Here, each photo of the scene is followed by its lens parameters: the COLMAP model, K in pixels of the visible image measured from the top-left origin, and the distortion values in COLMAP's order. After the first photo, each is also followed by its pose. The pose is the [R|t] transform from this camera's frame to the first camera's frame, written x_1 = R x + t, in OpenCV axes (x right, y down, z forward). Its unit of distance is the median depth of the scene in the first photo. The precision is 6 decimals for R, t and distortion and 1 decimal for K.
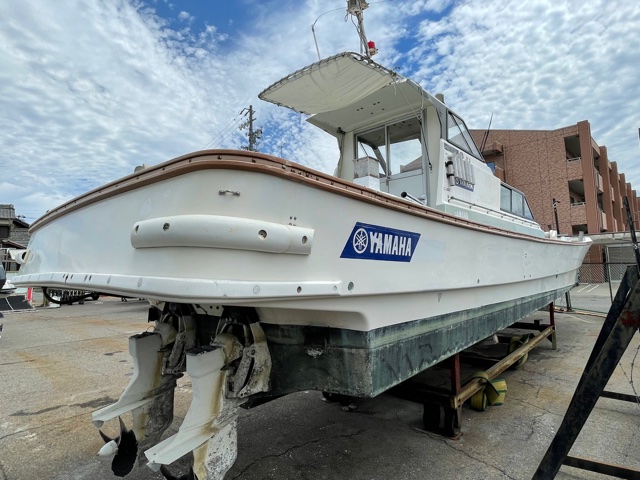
lens RADIAL K [[363.8, 0, 320.0], [0, 363.8, 240.0], [0, 0, 1]] dist [-0.004034, -0.000969]
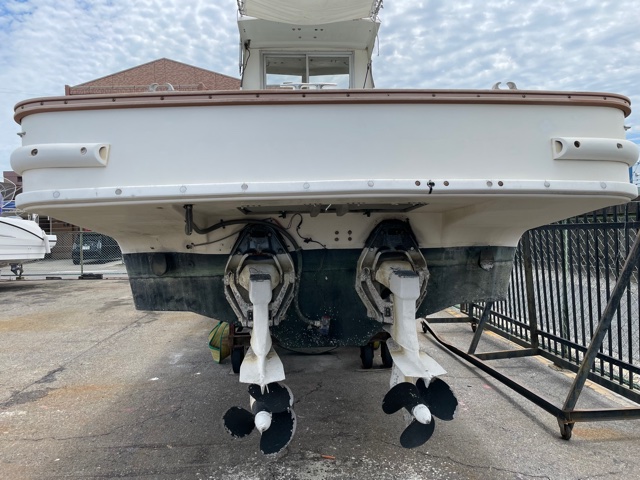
lens RADIAL K [[483.7, 0, 320.0], [0, 483.7, 240.0], [0, 0, 1]] dist [0.082695, -0.109041]
pose [[0.703248, -0.003337, 0.710937, -1.382001], [-0.052048, 0.997064, 0.056166, 0.147317], [-0.709037, -0.076501, 0.701009, 0.254026]]
